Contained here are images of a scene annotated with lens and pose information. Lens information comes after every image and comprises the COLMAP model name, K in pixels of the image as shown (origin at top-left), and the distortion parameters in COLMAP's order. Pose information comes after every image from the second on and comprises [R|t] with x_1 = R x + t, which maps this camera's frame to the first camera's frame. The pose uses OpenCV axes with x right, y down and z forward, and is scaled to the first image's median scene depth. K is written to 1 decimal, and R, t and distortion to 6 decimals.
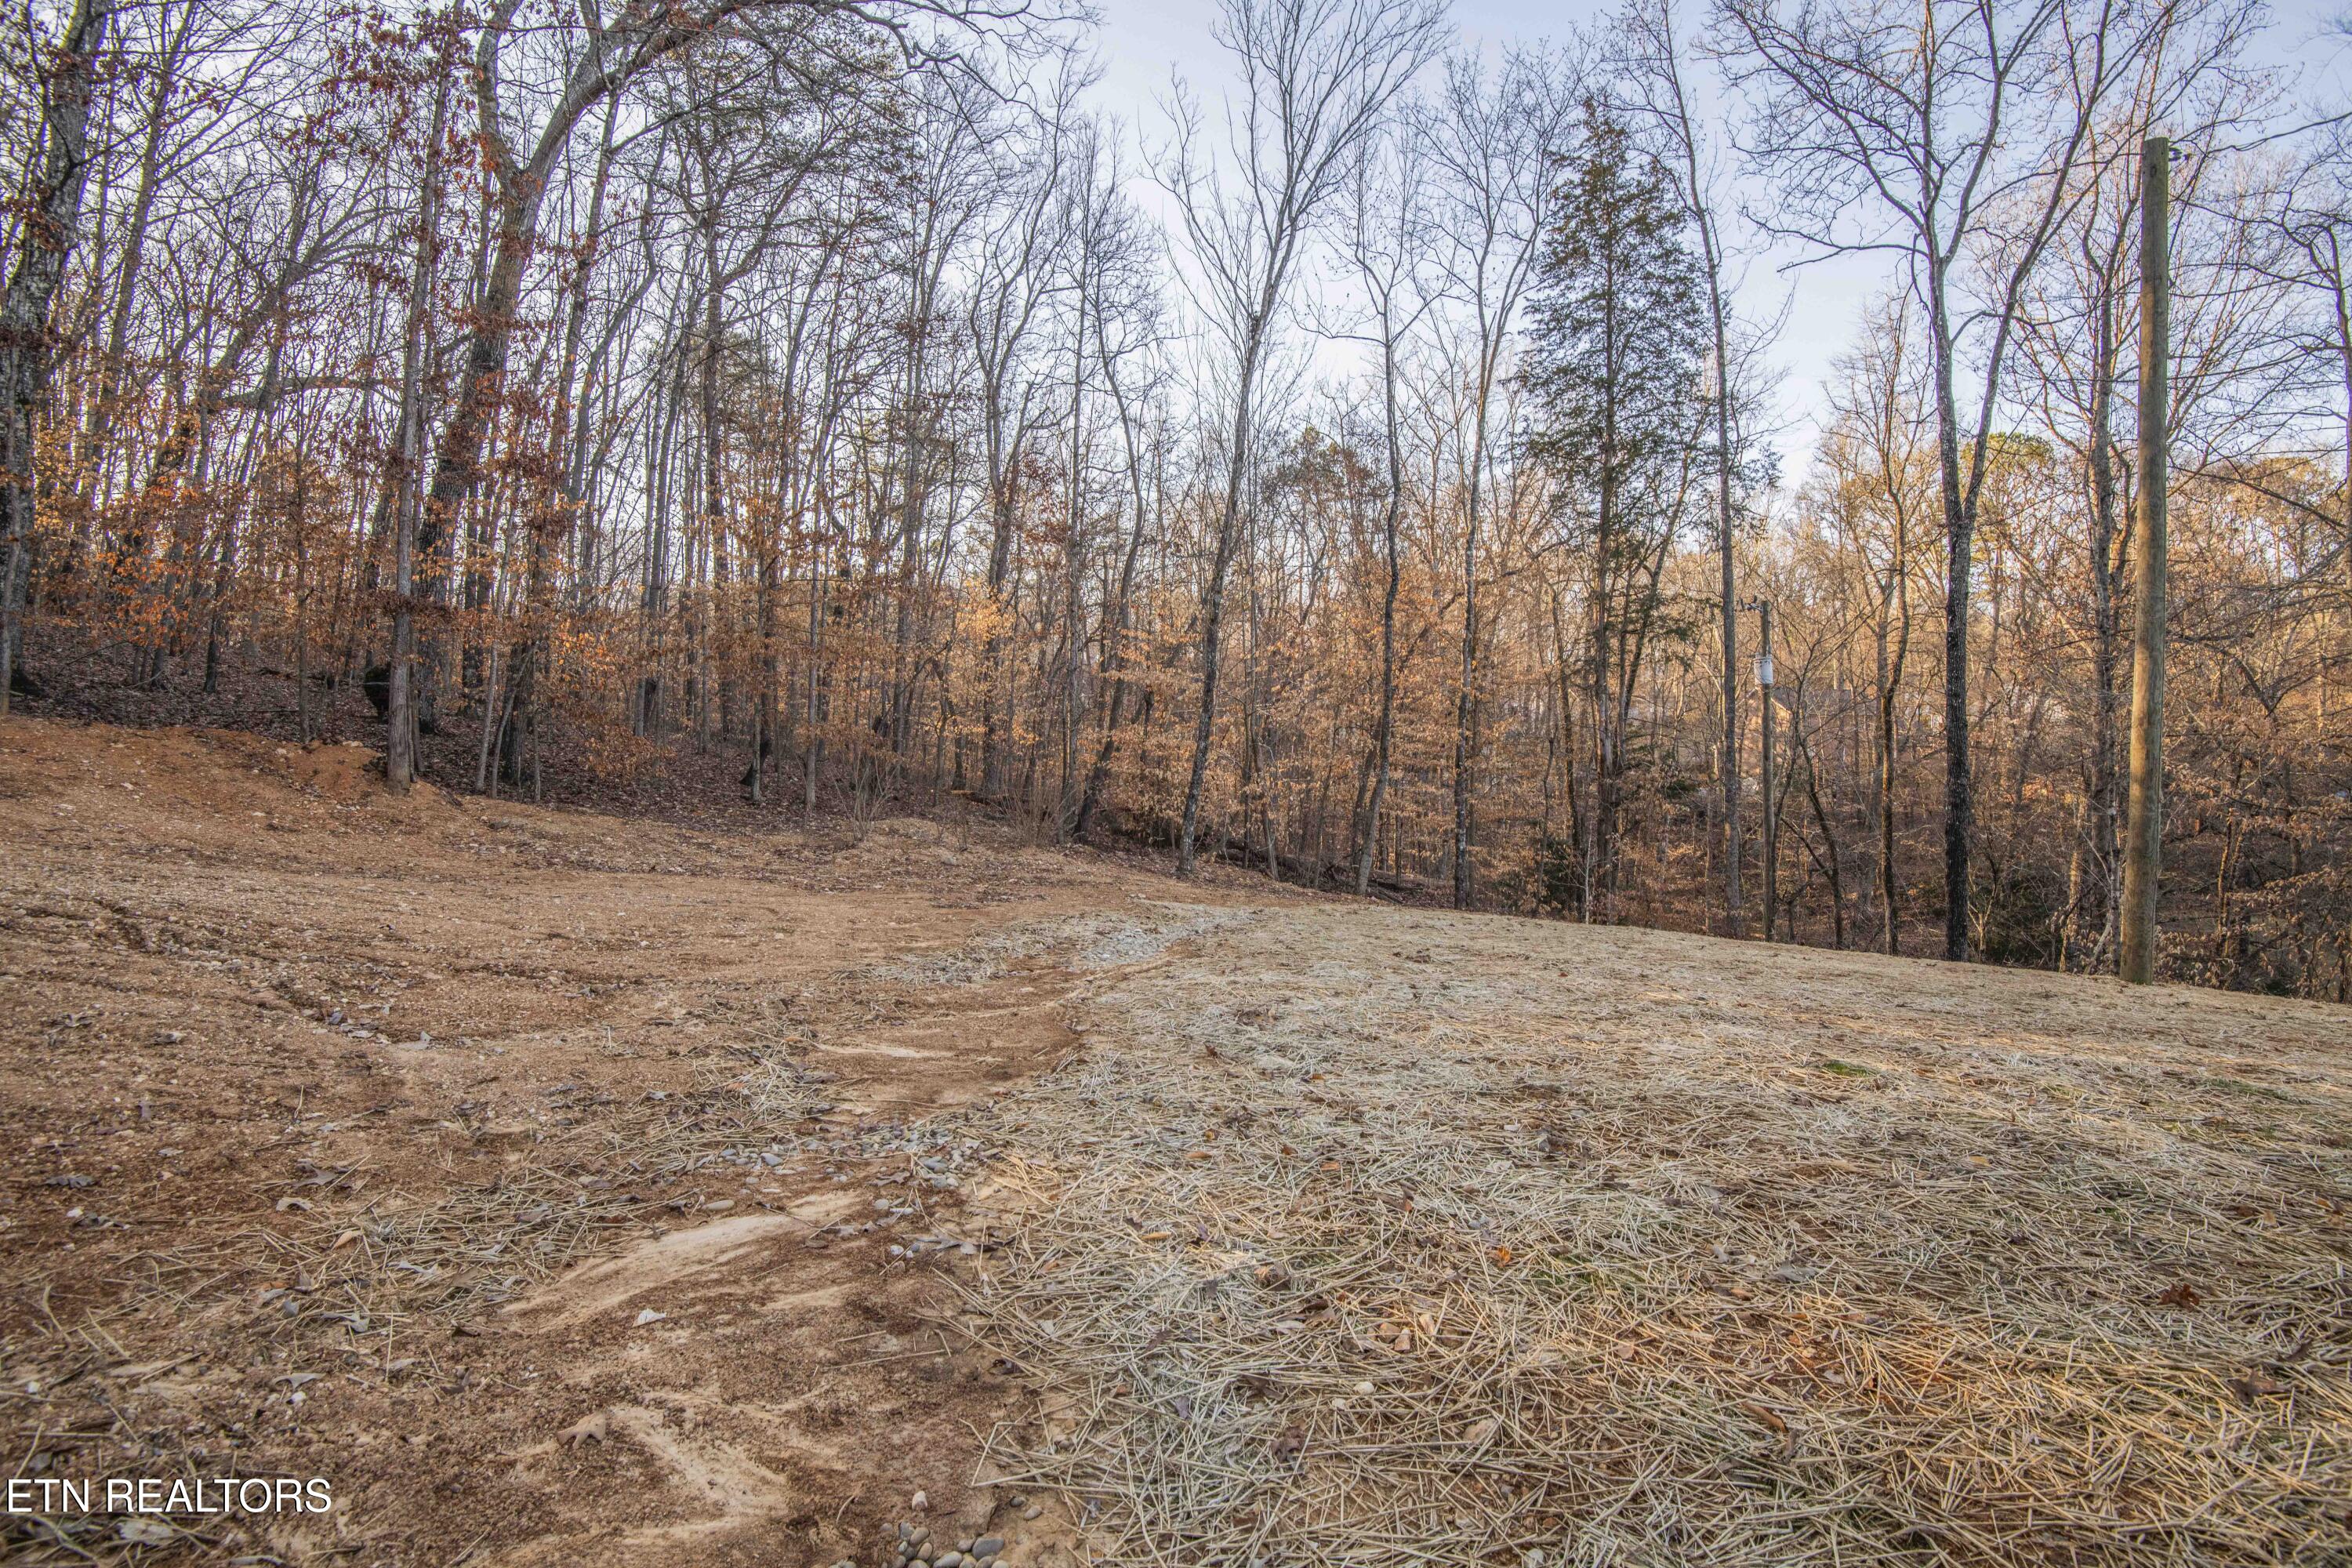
lens RADIAL K [[1099.0, 0, 1192.7], [0, 1099.0, 777.8], [0, 0, 1]] dist [-0.000737, -0.025942]
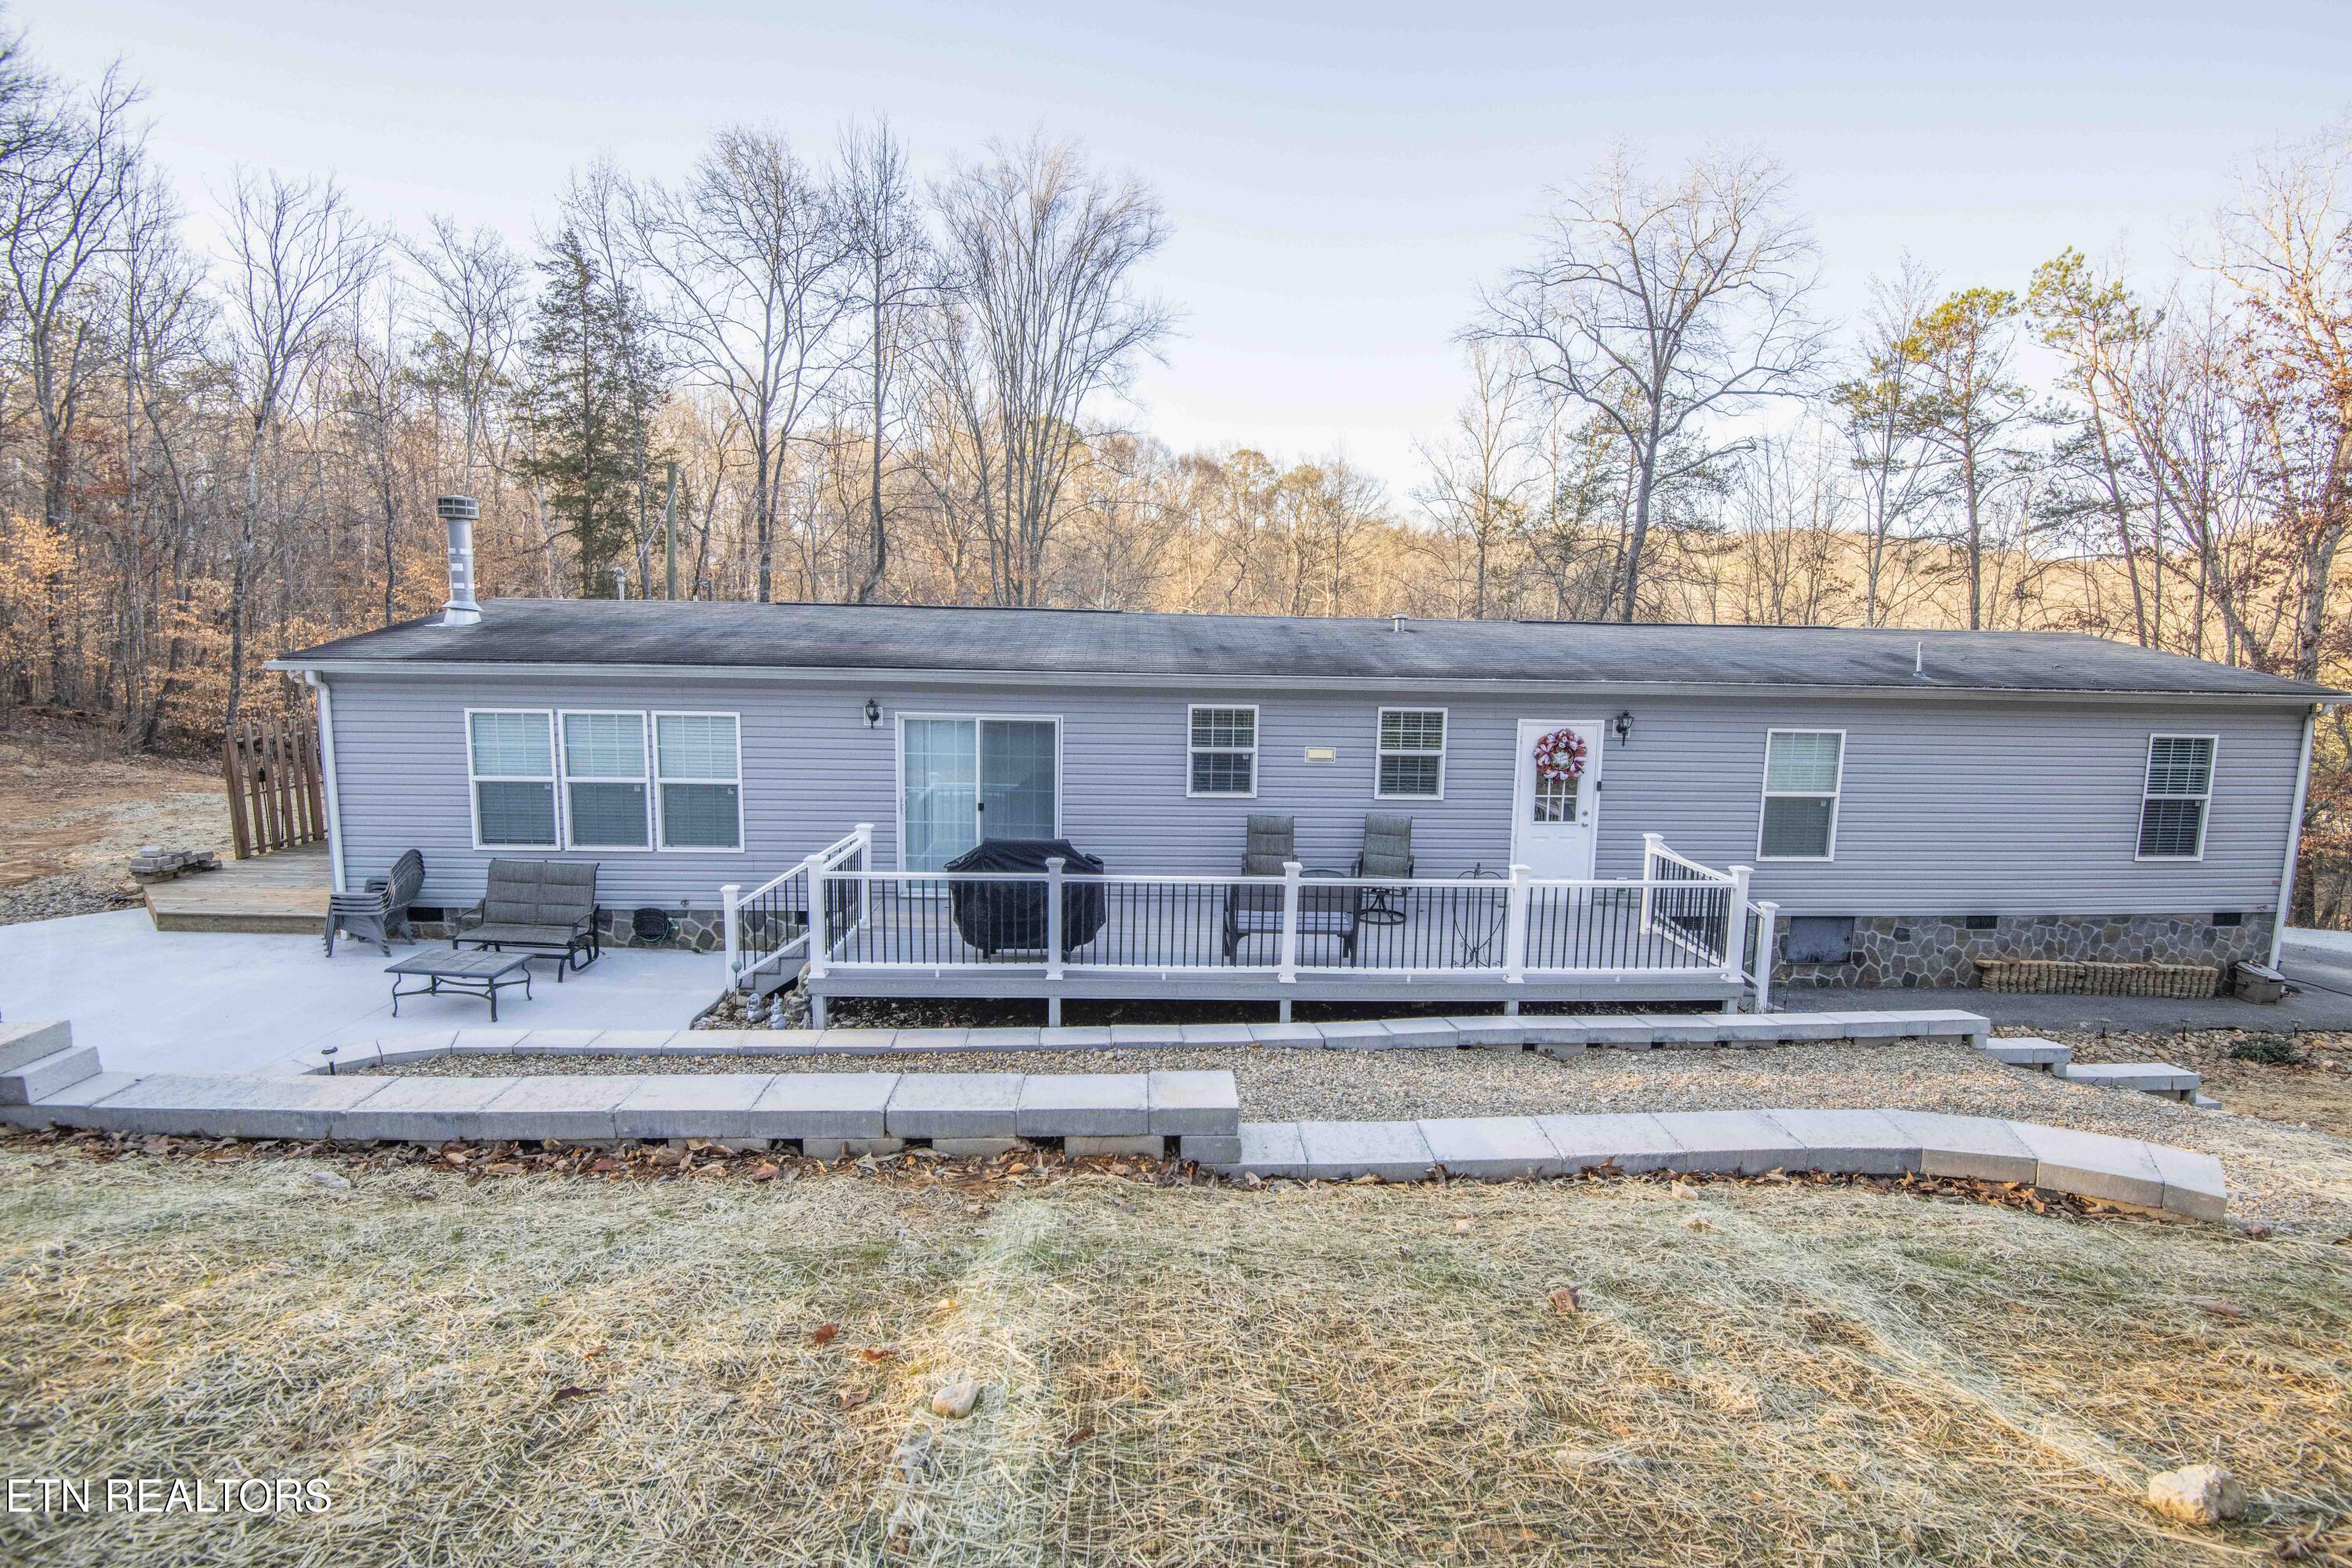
lens RADIAL K [[1100.1, 0, 1189.1], [0, 1100.1, 791.2], [0, 0, 1]] dist [-0.027305, -0.007661]
pose [[0.808629, -0.054892, 0.585753, 0.204414], [-0.022163, 0.992089, 0.123567, -0.106164], [-0.587901, -0.112902, 0.801015, -1.022073]]
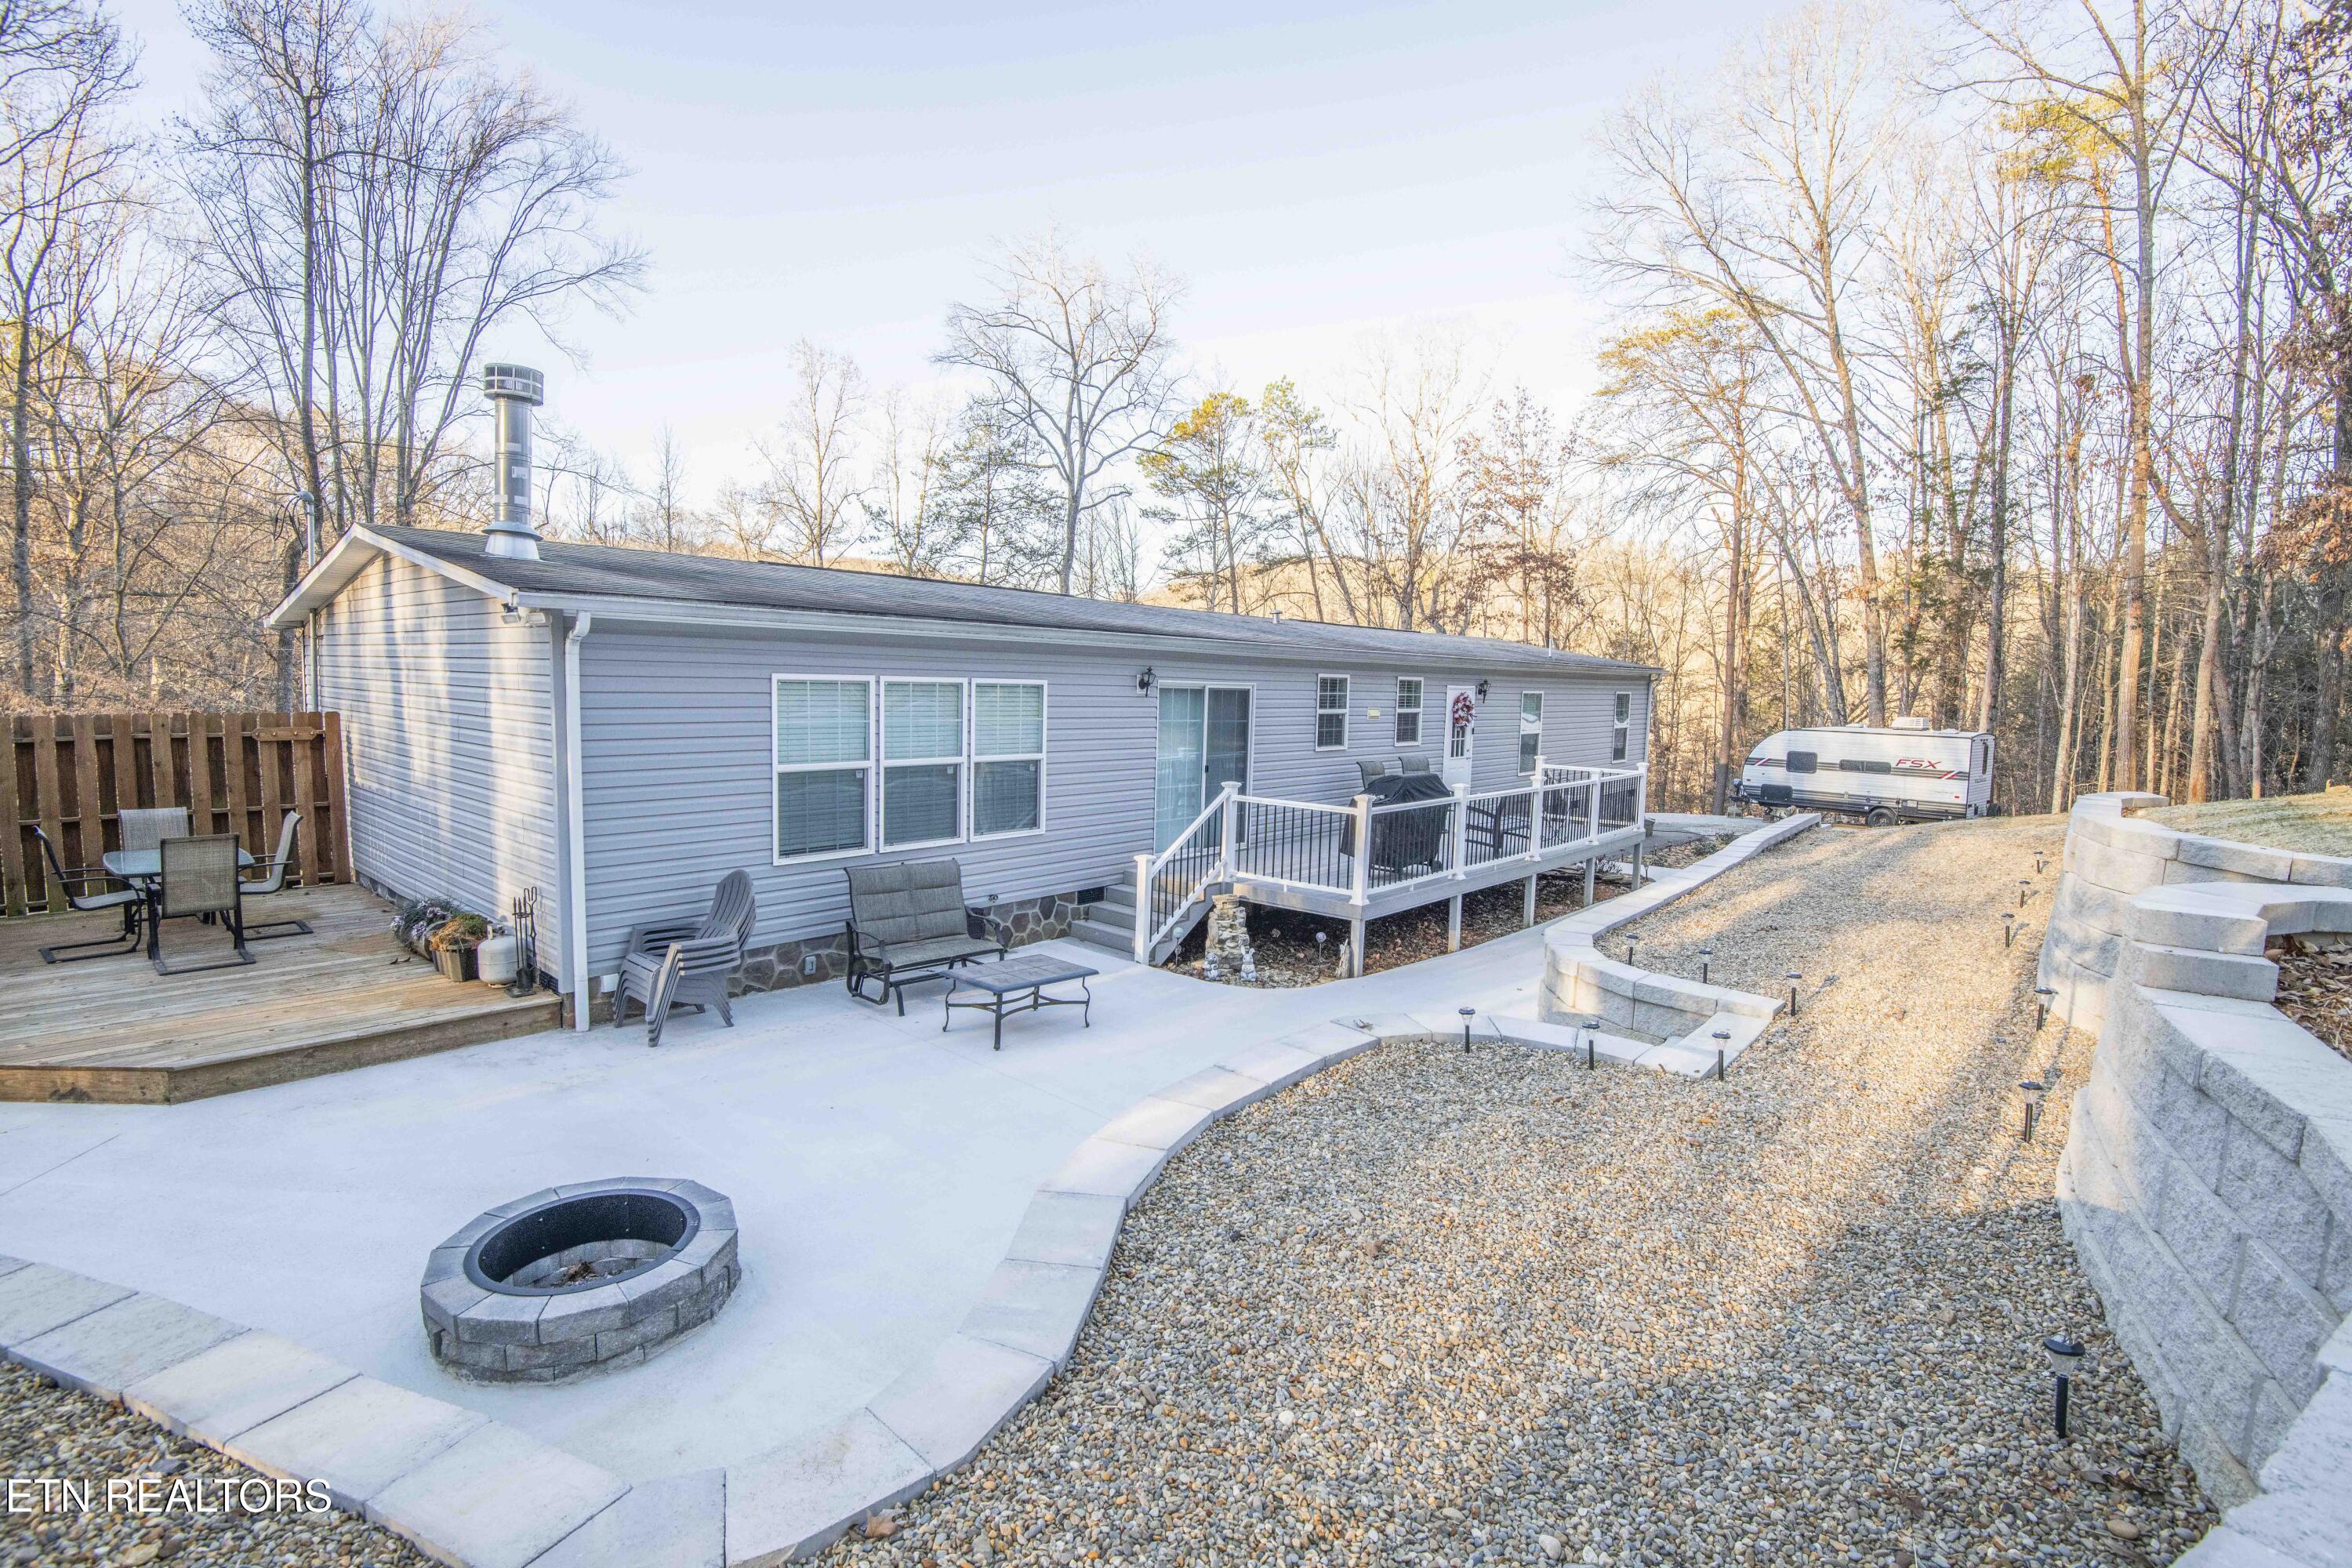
lens RADIAL K [[1085.7, 0, 1169.9], [0, 1085.7, 787.7], [0, 0, 1]] dist [-0.027719, -0.007690]
pose [[0.132830, -0.087274, 0.987289, -0.166537], [-0.022738, 0.995585, 0.091066, -0.067930], [-0.990878, -0.034546, 0.130259, -0.542332]]
